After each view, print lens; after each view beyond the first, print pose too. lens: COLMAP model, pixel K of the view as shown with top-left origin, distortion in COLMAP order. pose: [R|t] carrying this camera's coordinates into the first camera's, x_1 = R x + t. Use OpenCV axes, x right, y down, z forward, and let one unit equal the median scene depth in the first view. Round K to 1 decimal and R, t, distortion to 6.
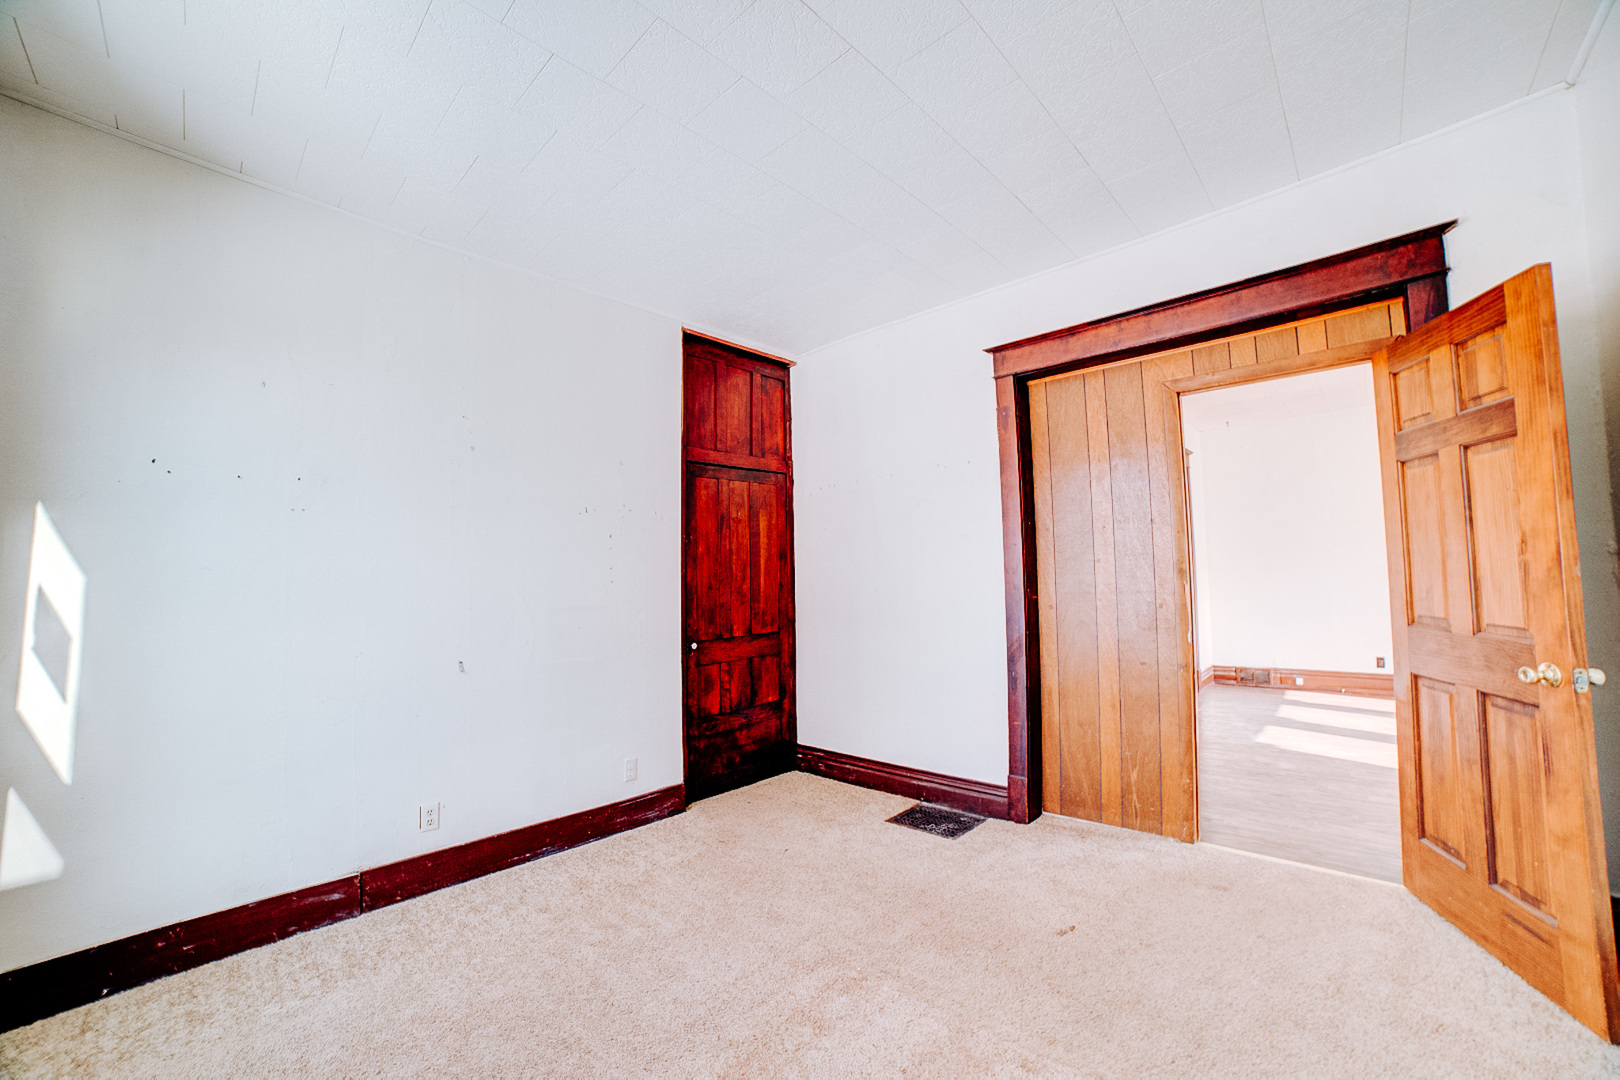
lens RADIAL K [[639.5, 0, 804.3], [0, 639.5, 548.7], [0, 0, 1]] dist [-0.103876, 0.032699]
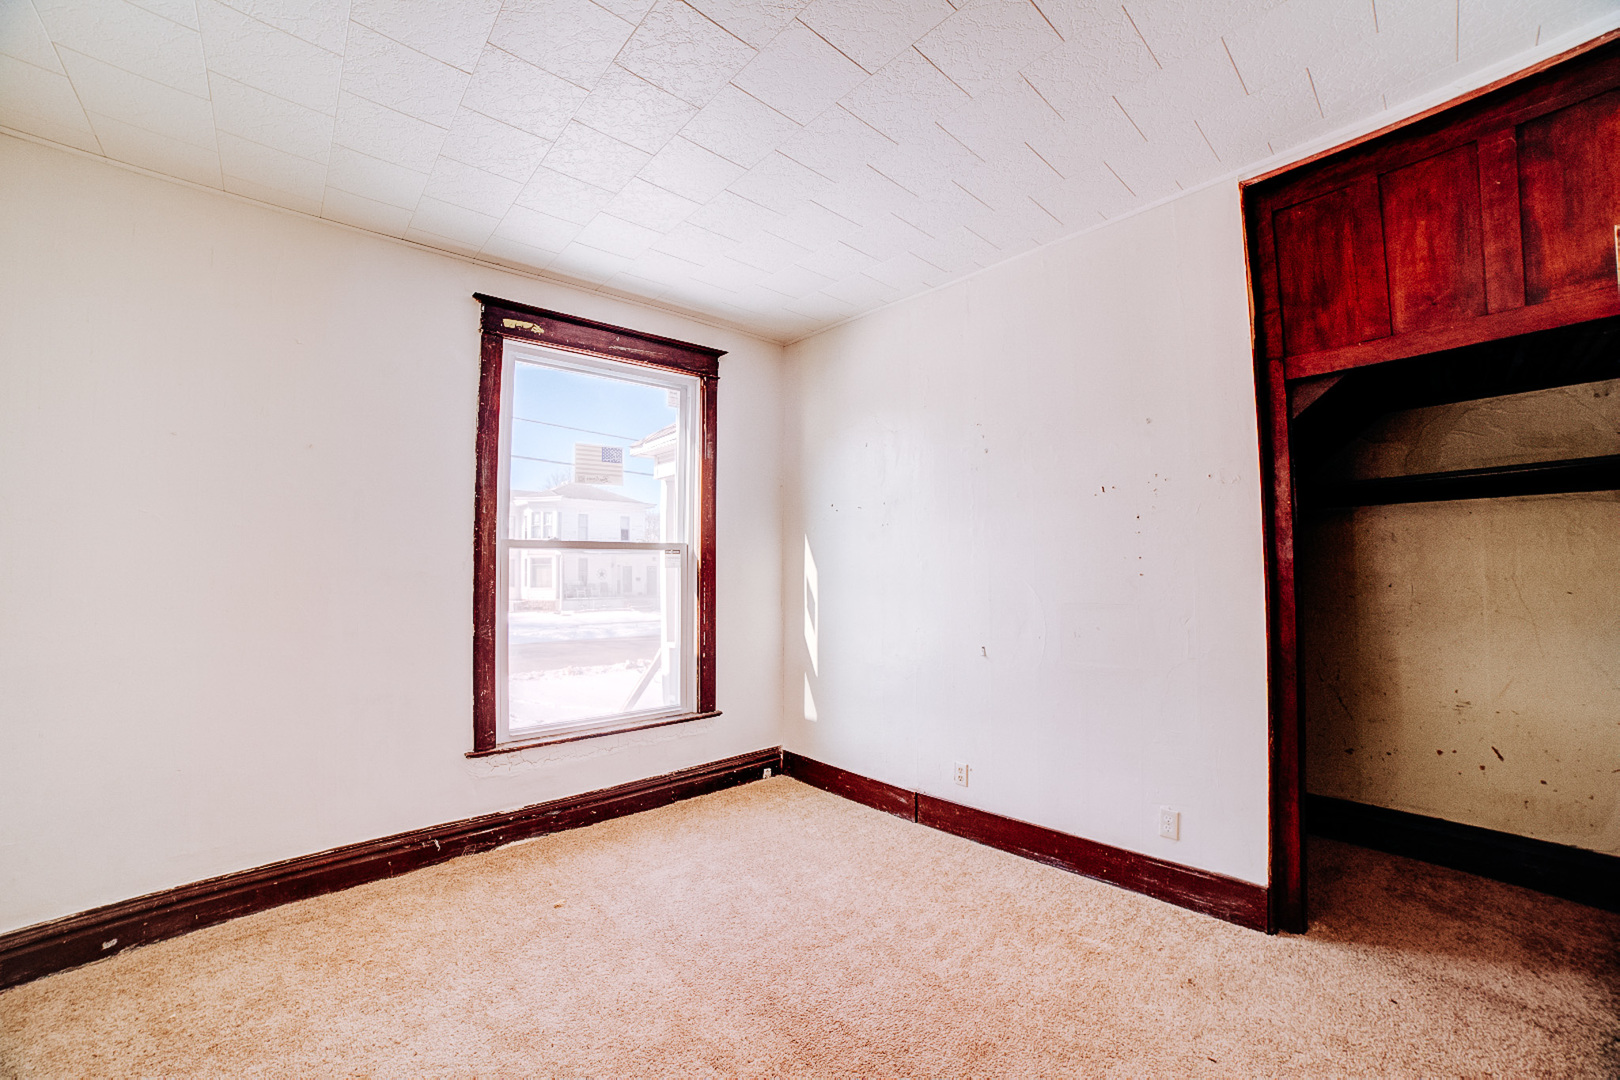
lens RADIAL K [[639.5, 0, 804.3], [0, 639.5, 548.7], [0, 0, 1]] dist [-0.103876, 0.032699]
pose [[-0.070434, -0.016167, -0.997385, 0.576320], [0.060701, 0.997946, -0.020463, 0.011647], [0.995668, -0.061984, -0.069308, 0.746161]]
